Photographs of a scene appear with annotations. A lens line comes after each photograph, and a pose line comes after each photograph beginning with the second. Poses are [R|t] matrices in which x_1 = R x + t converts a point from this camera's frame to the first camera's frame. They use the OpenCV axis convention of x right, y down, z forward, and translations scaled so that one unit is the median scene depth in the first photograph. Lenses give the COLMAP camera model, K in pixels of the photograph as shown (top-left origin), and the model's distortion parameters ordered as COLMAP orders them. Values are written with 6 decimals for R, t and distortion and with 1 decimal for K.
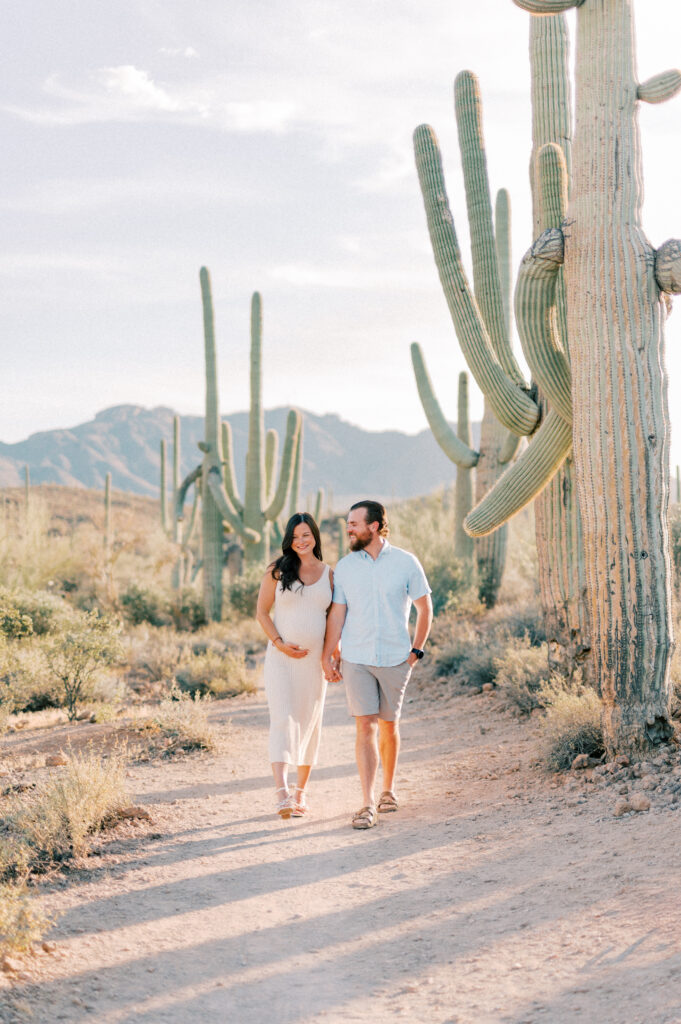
lens RADIAL K [[1448.2, 0, 340.5], [0, 1448.2, 512.0], [0, 0, 1]] dist [-0.056634, 0.004858]
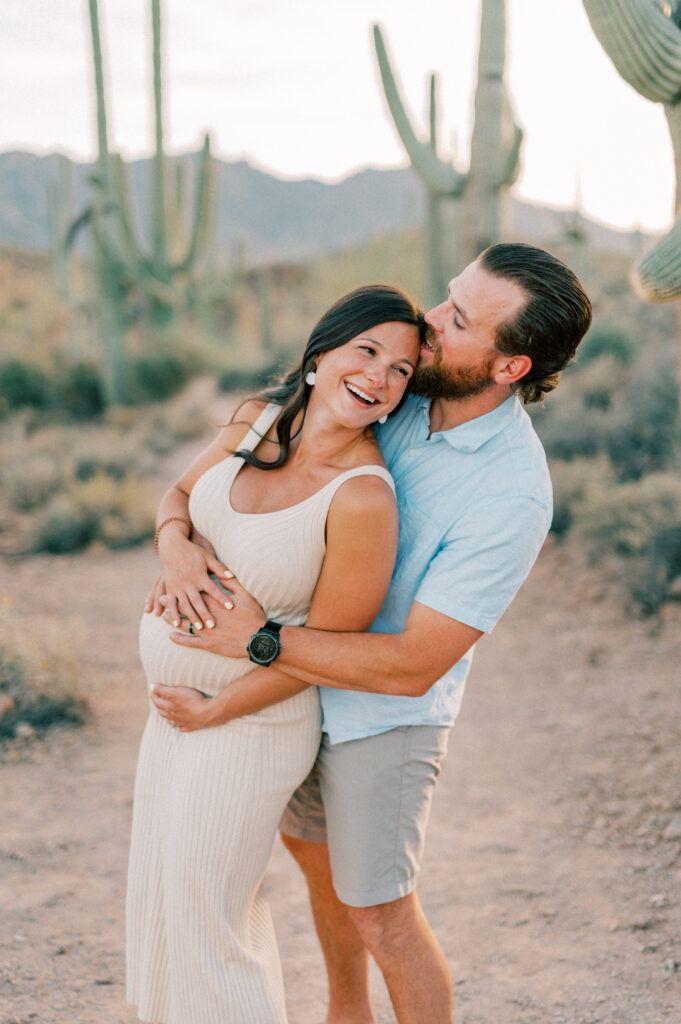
lens RADIAL K [[1471.0, 0, 340.5], [0, 1471.0, 512.0], [0, 0, 1]] dist [0.031376, 0.005404]
pose [[0.998184, -0.019976, 0.056829, -0.025160], [0.010283, 0.986071, 0.166007, 0.003728], [-0.059354, -0.165121, 0.984486, 0.445223]]
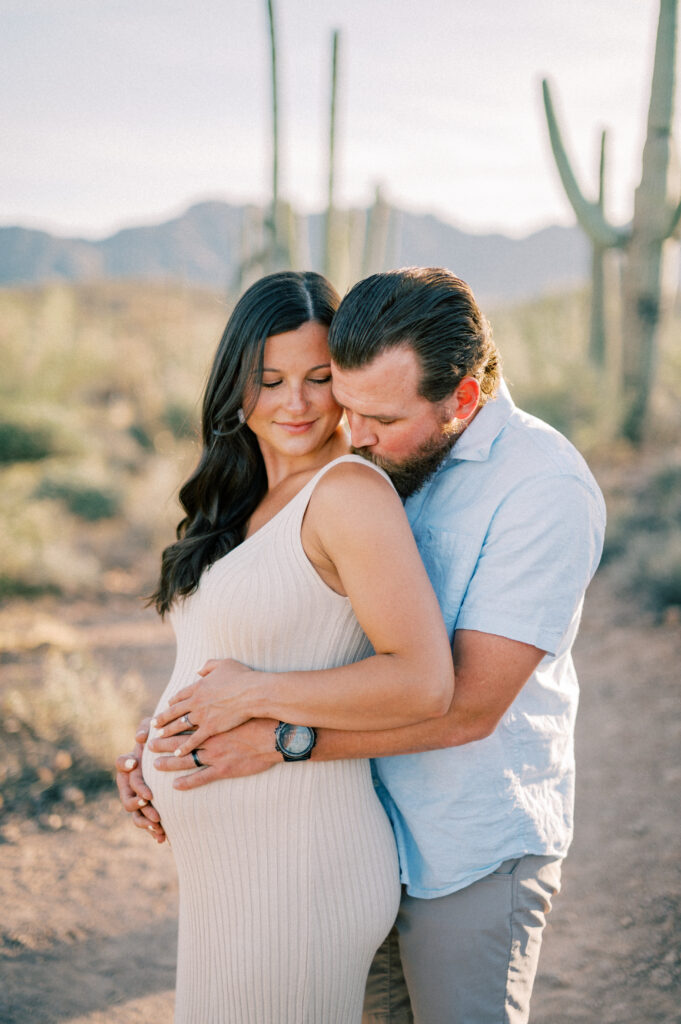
lens RADIAL K [[1448.2, 0, 340.5], [0, 1448.2, 512.0], [0, 0, 1]] dist [-0.056634, 0.004858]
pose [[0.997524, 0.031164, -0.063045, 0.004335], [-0.022368, 0.990498, 0.135694, 0.005753], [0.066675, -0.133948, 0.988743, 0.492032]]
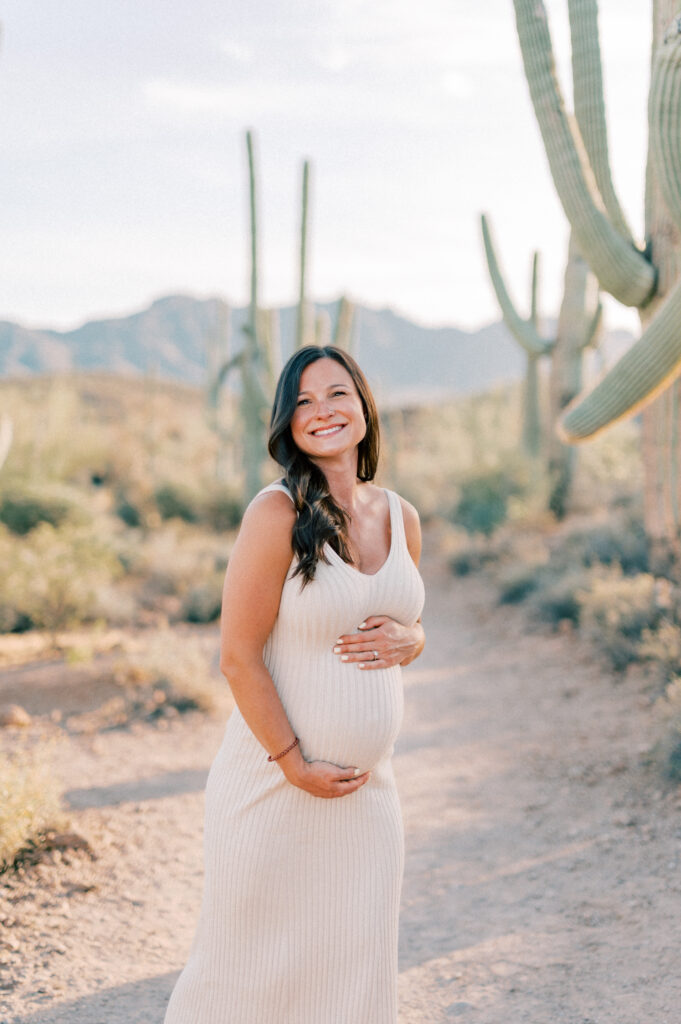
lens RADIAL K [[1451.1, 0, 325.2], [0, 1451.1, 512.5], [0, 0, 1]] dist [0.028657, 0.013325]
pose [[0.998584, 0.026939, -0.045881, 0.003328], [-0.023472, 0.996946, 0.074485, 0.000537], [0.047748, -0.073302, 0.996166, 0.218553]]
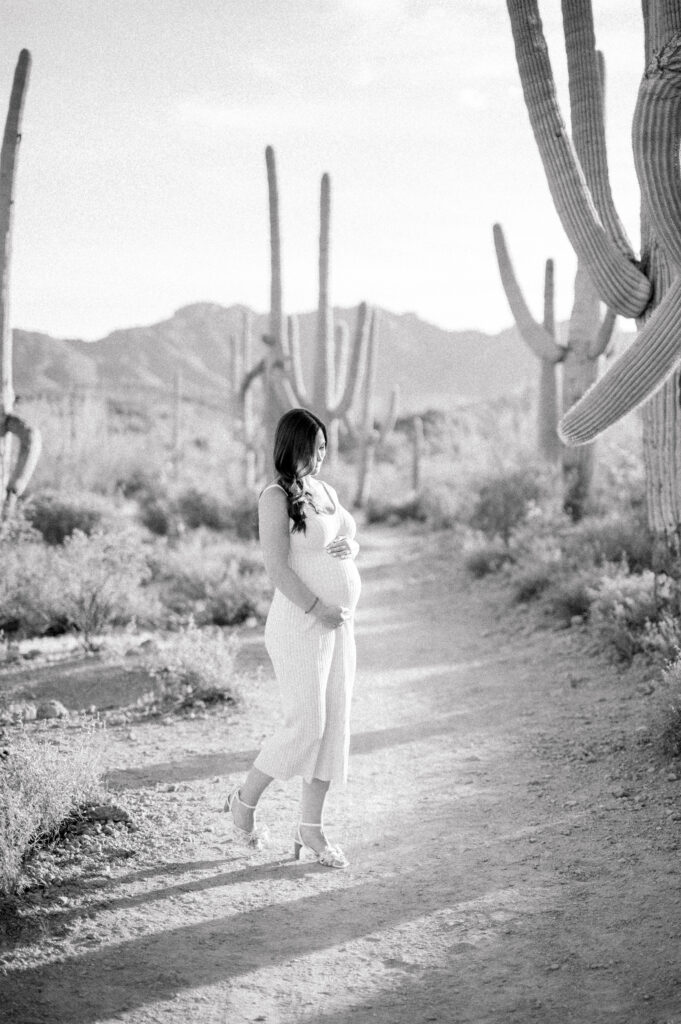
lens RADIAL K [[1448.2, 0, 340.5], [0, 1448.2, 512.0], [0, 0, 1]] dist [-0.056634, 0.004858]
pose [[0.998491, 0.013501, -0.053226, 0.009125], [-0.009772, 0.997520, 0.069708, 0.000275], [0.054035, -0.069083, 0.996146, 0.180172]]
